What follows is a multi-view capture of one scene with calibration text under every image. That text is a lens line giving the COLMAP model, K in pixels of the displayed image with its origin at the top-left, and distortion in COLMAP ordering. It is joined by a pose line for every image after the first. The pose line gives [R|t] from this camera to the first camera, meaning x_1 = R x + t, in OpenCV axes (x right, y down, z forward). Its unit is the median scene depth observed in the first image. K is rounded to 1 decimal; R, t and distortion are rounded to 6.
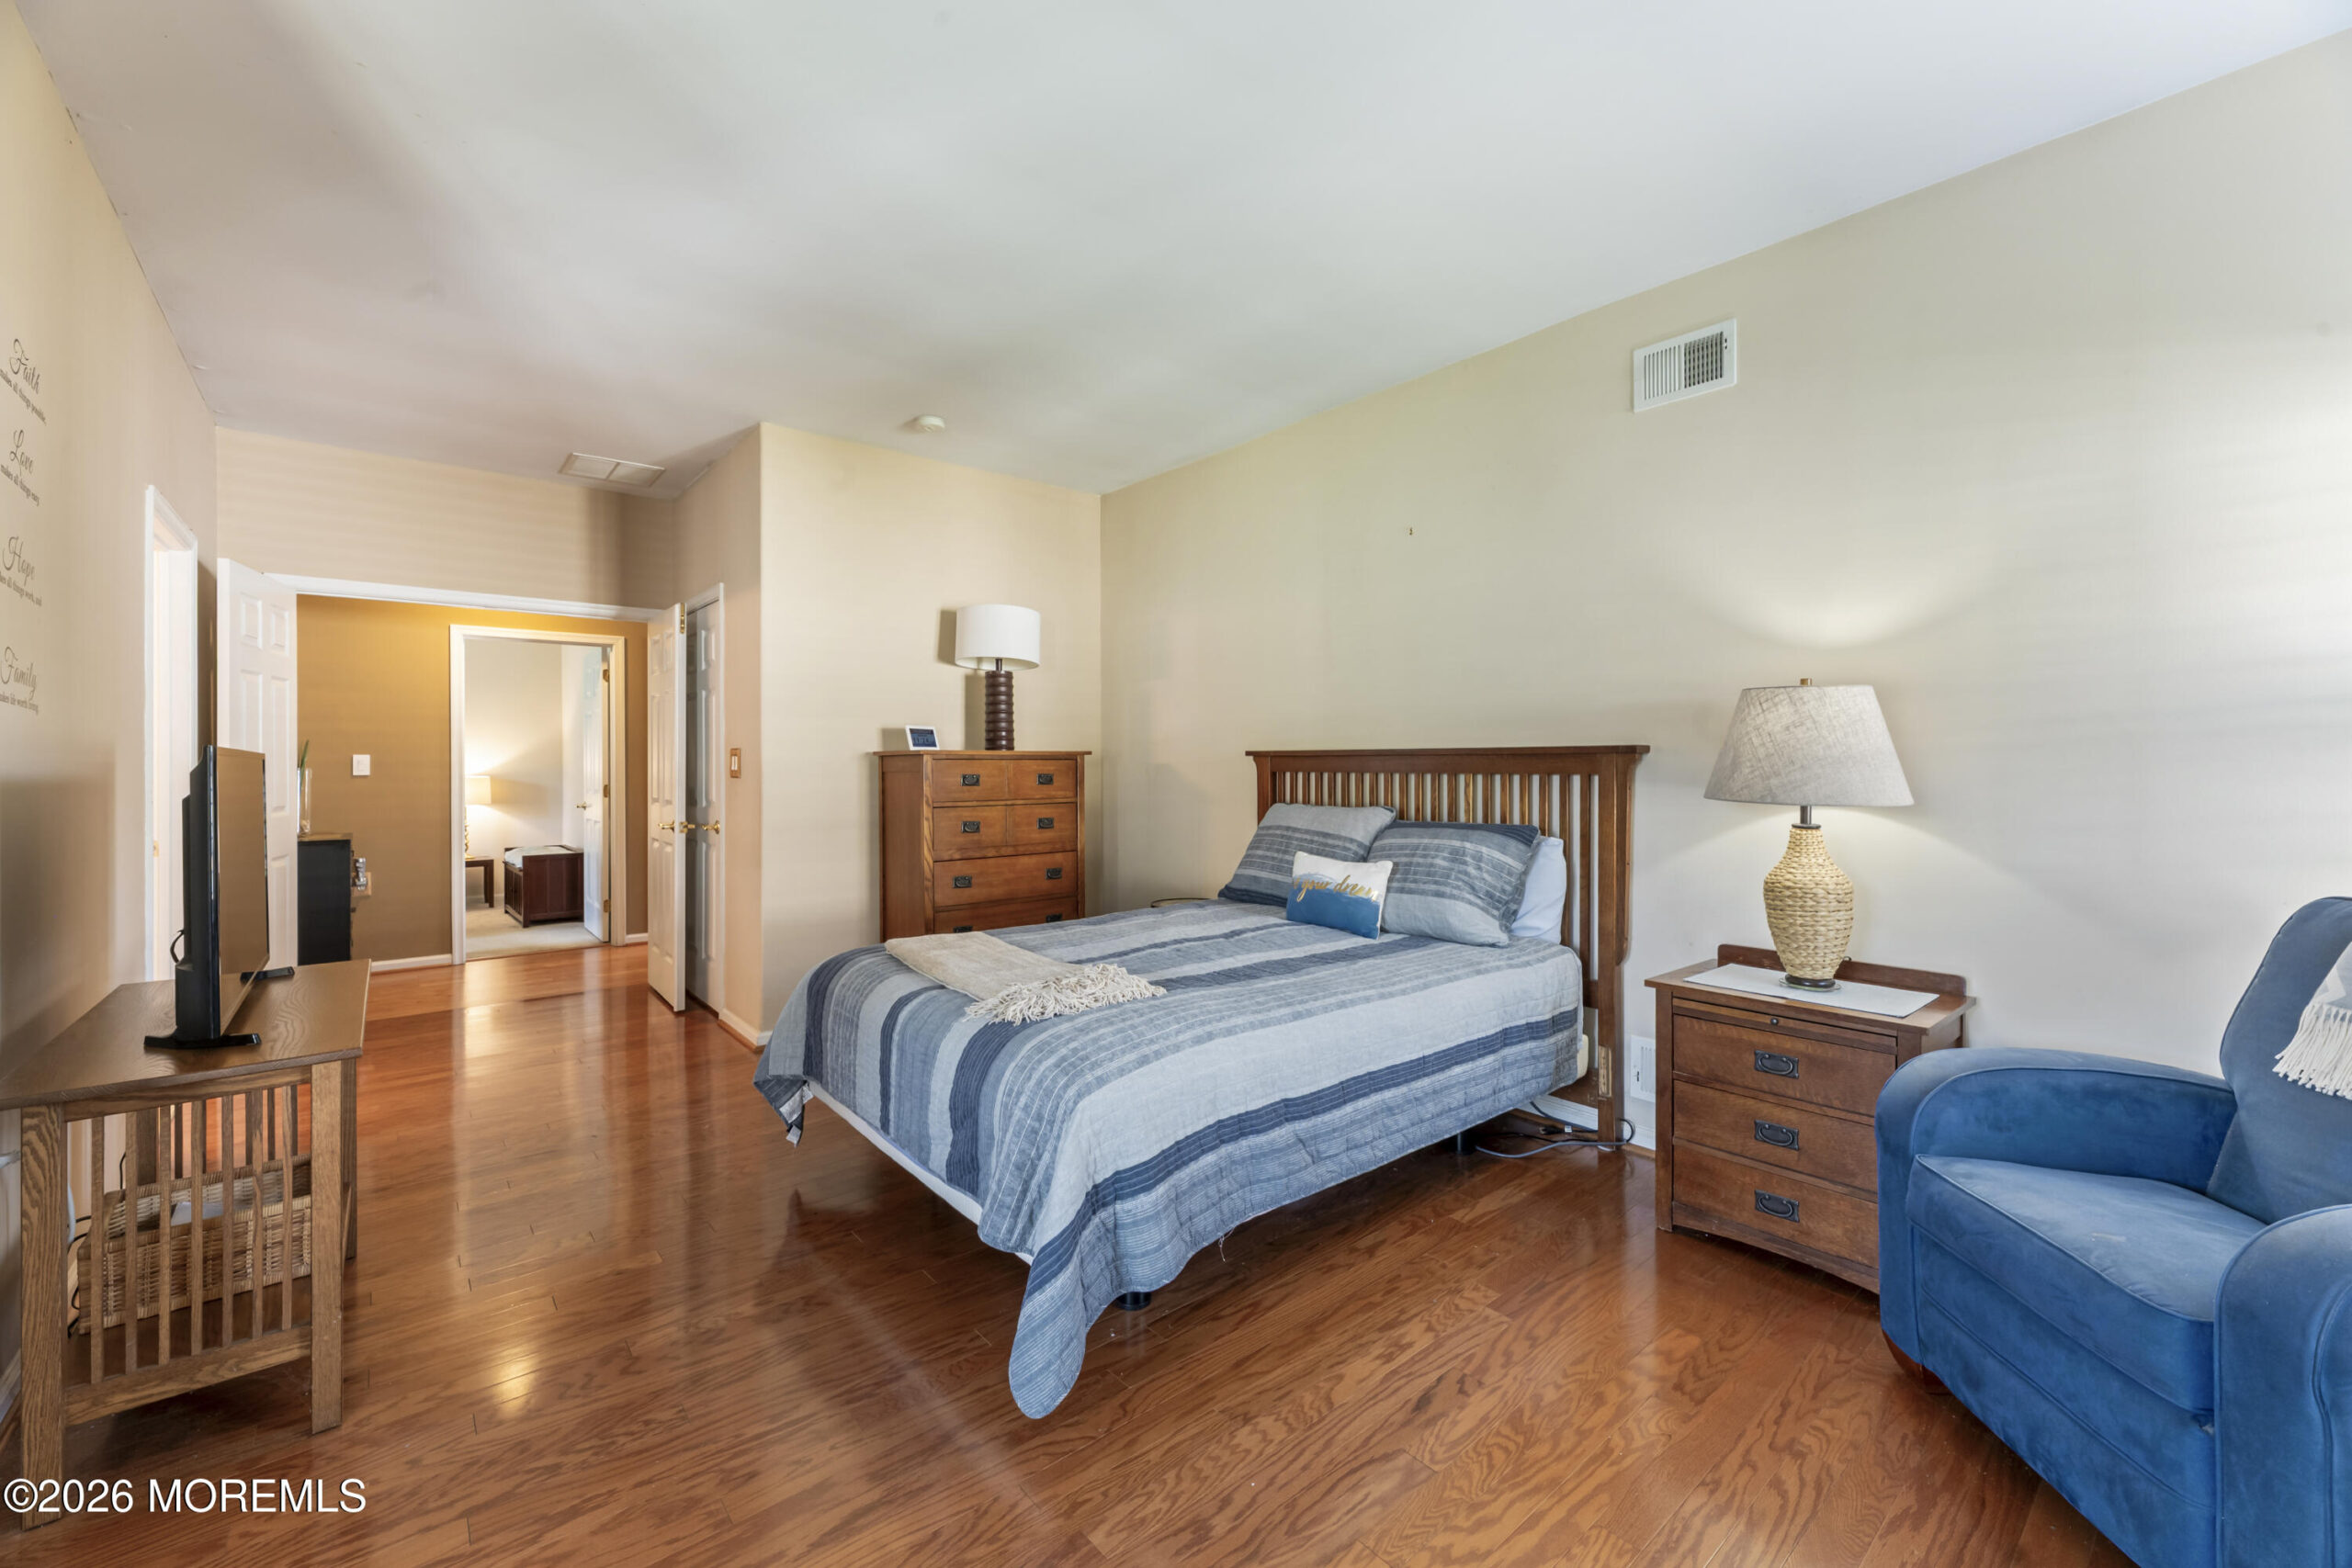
lens RADIAL K [[936.2, 0, 1185.5], [0, 936.2, 772.8], [0, 0, 1]] dist [0.007136, -0.001648]
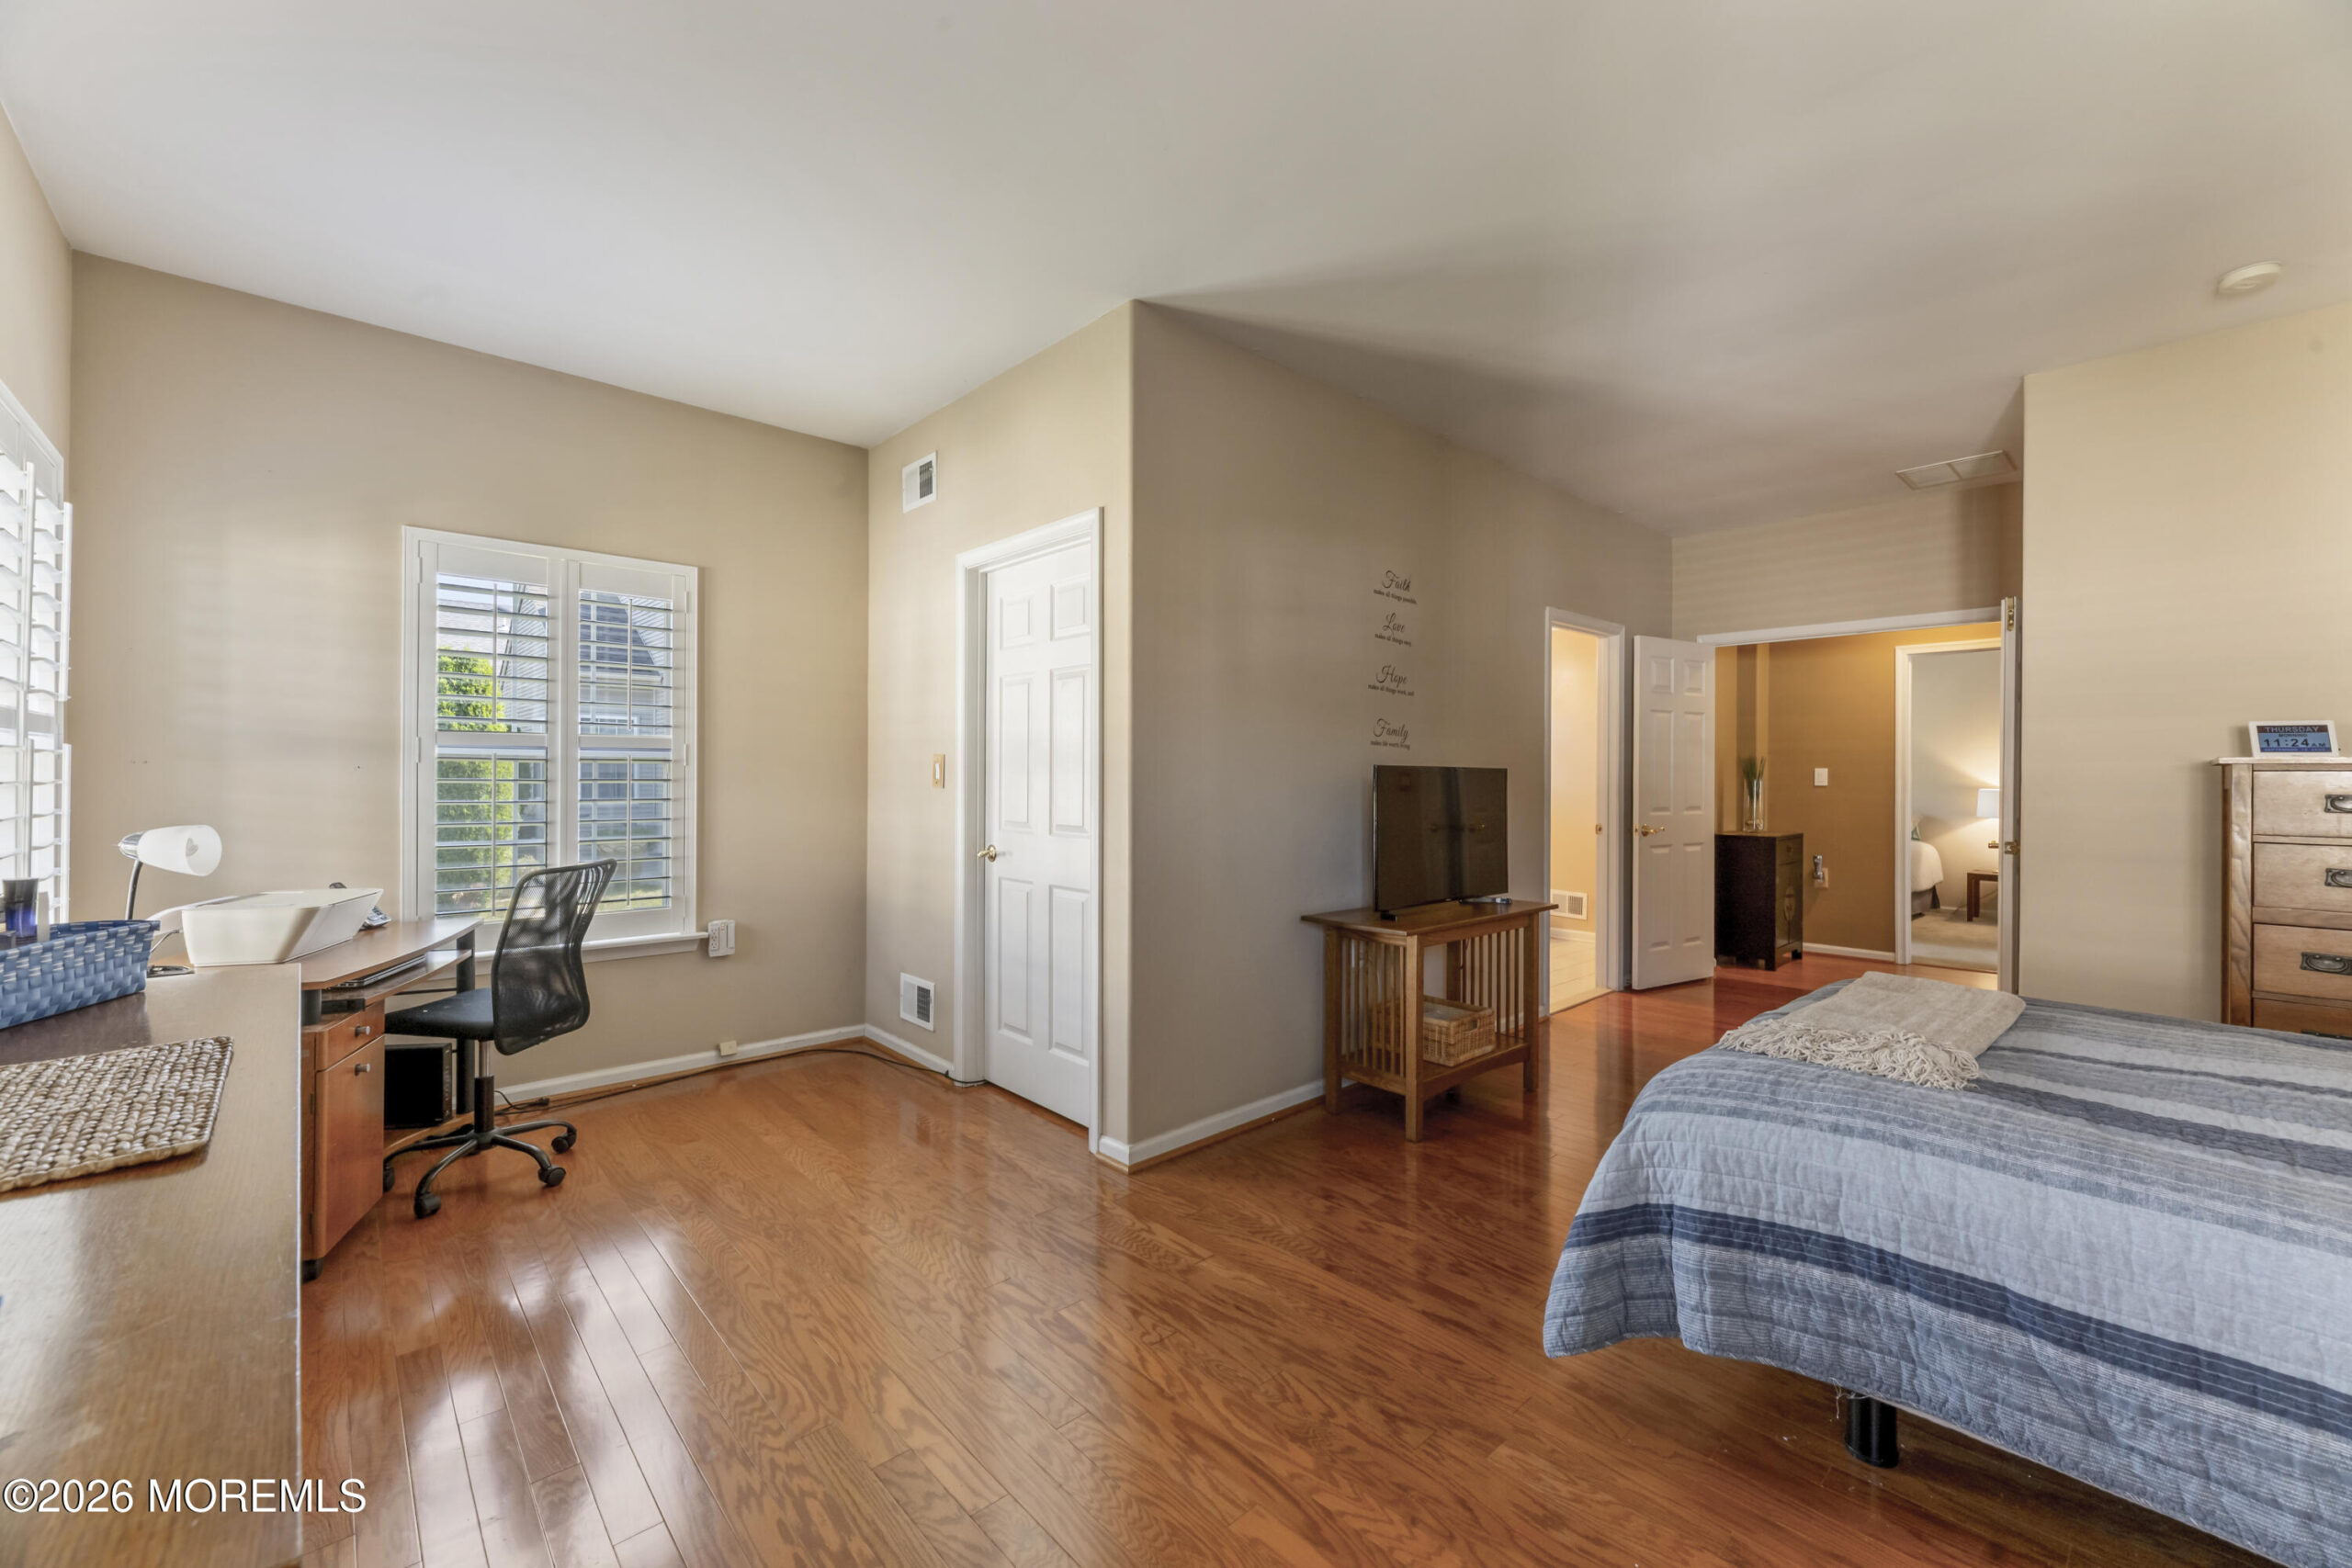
lens RADIAL K [[936.2, 0, 1182.9], [0, 936.2, 783.8], [0, 0, 1]] dist [0.007136, -0.001648]
pose [[0.052621, 0.011714, -0.998546, 0.610960], [-0.013768, 0.999845, 0.011004, -0.003265], [0.998520, 0.013169, 0.052774, 0.323161]]
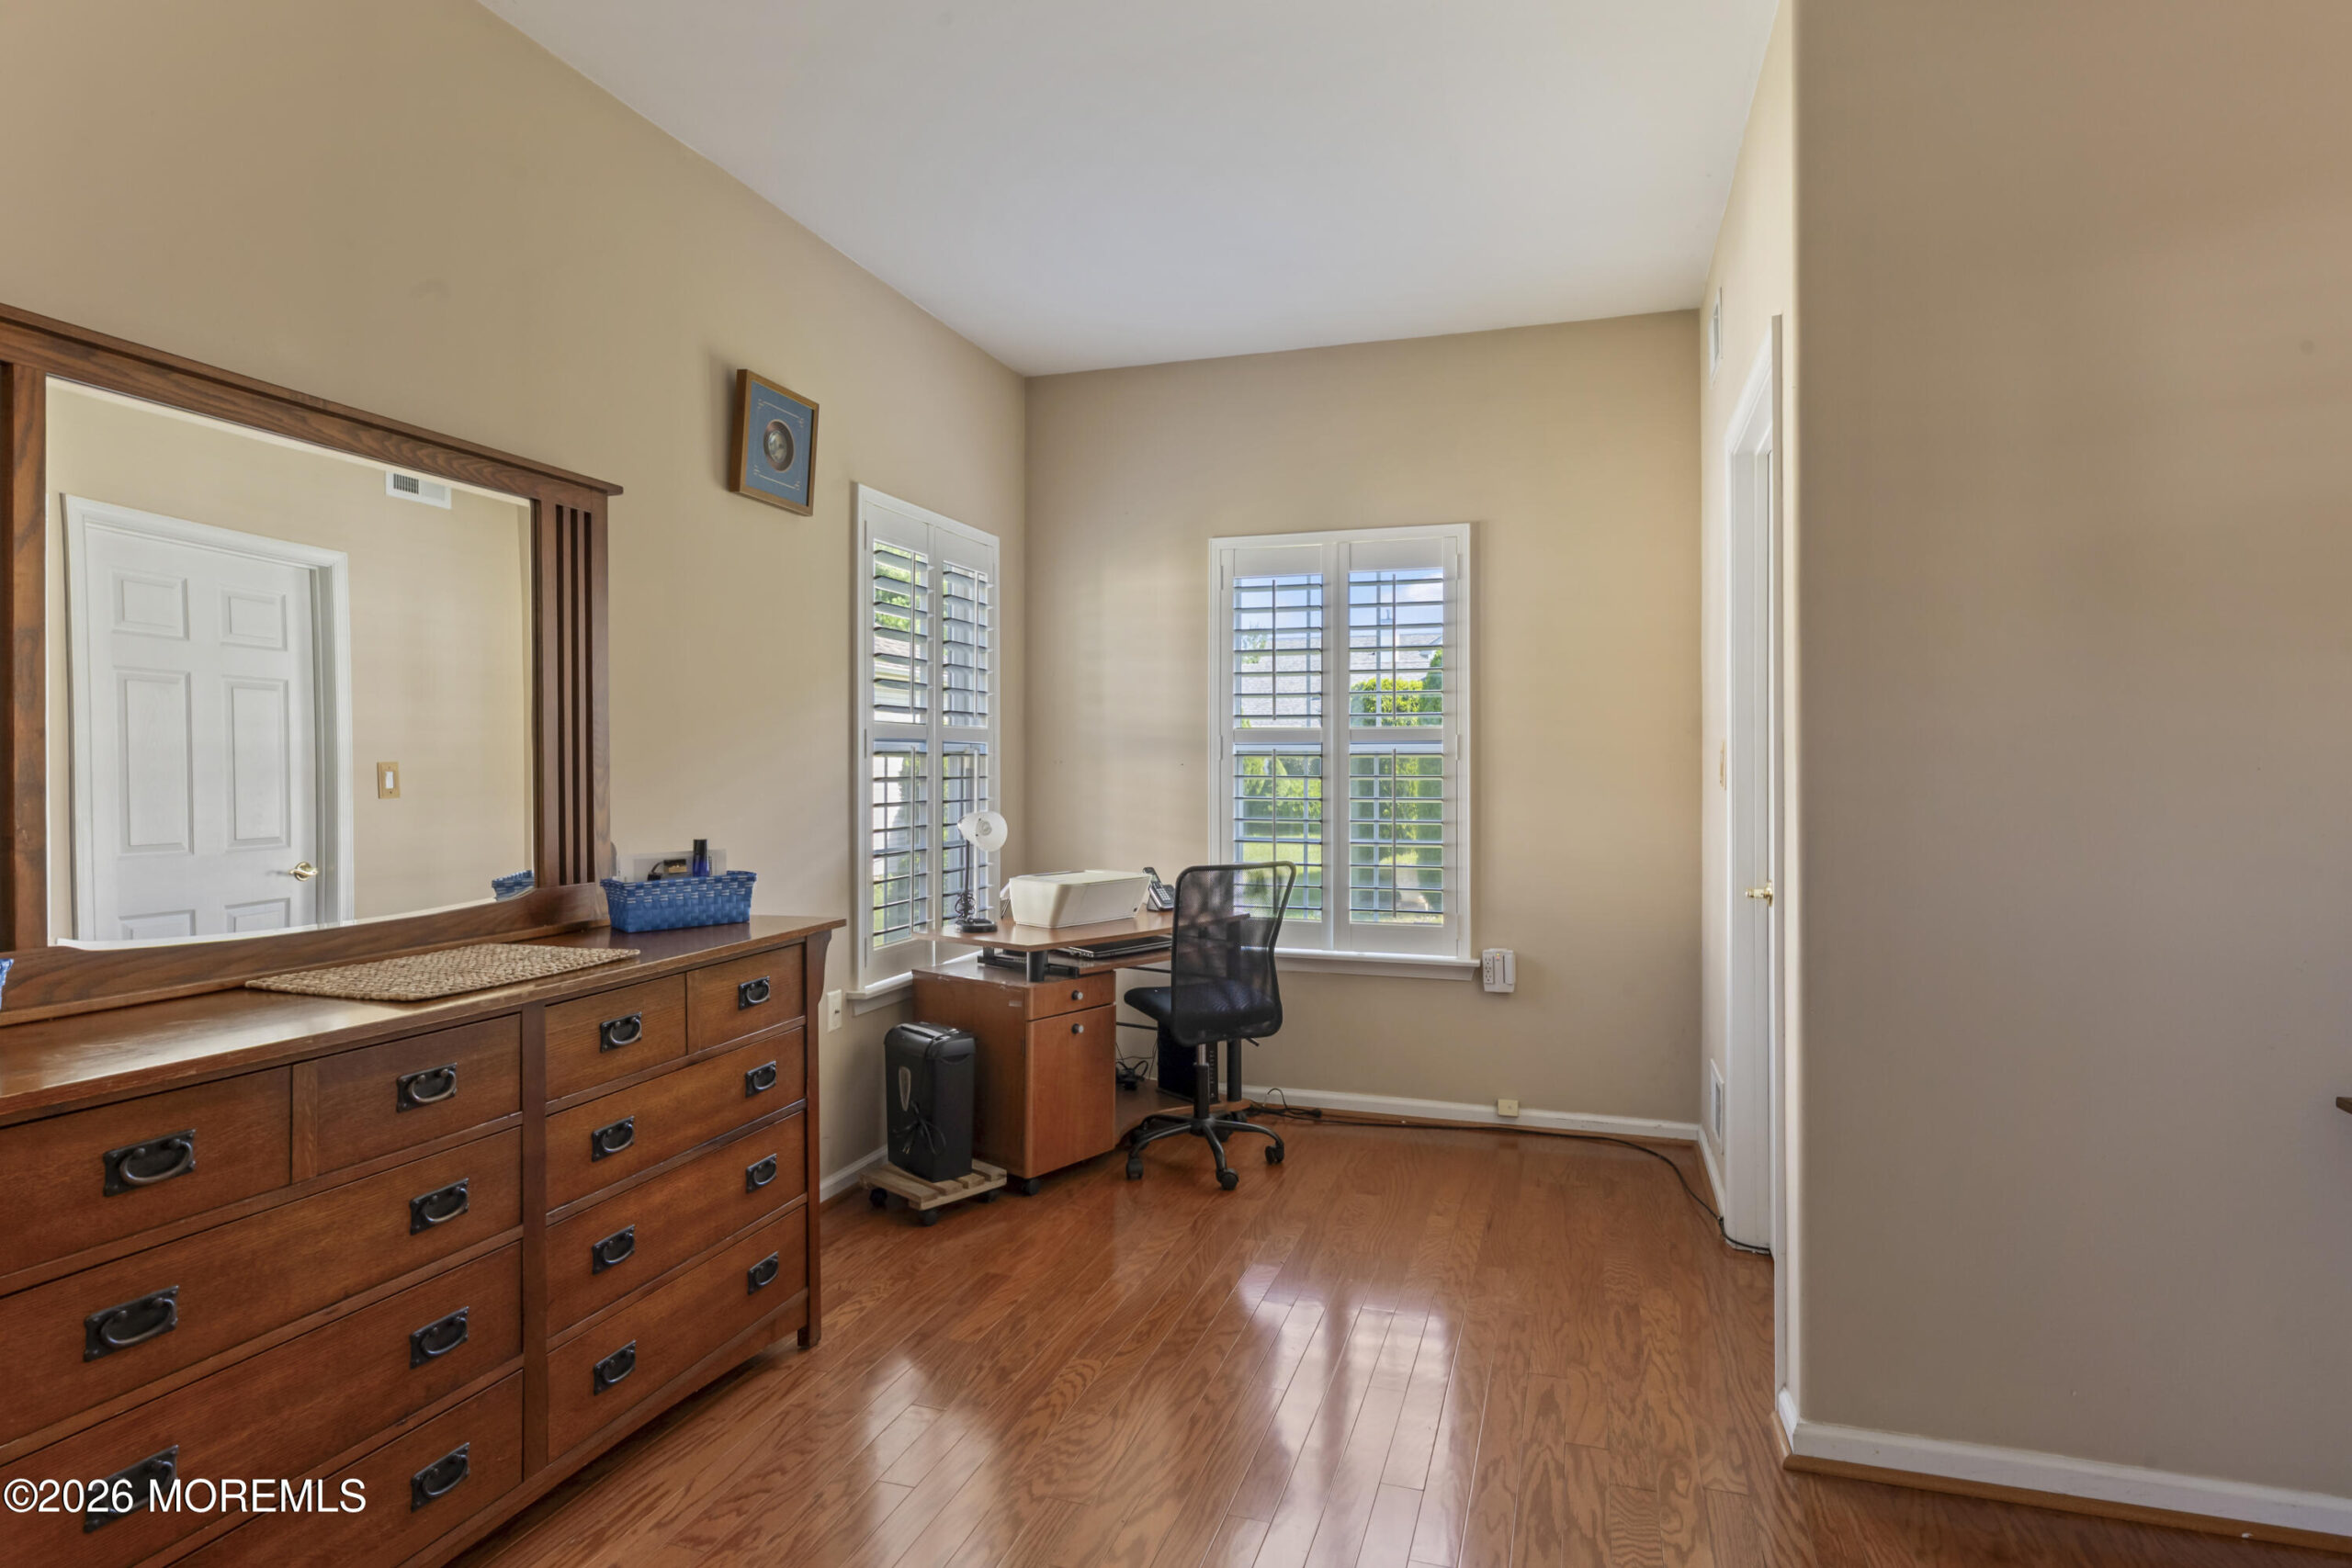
lens RADIAL K [[1242.7, 0, 1180.6], [0, 1242.7, 773.6], [0, 0, 1]] dist [0.001898, 0.000932]
pose [[-0.845179, 0.006092, -0.534449, 0.273471], [-0.000859, 0.999918, 0.012756, -0.006828], [0.534483, 0.011240, -0.845105, 0.843814]]
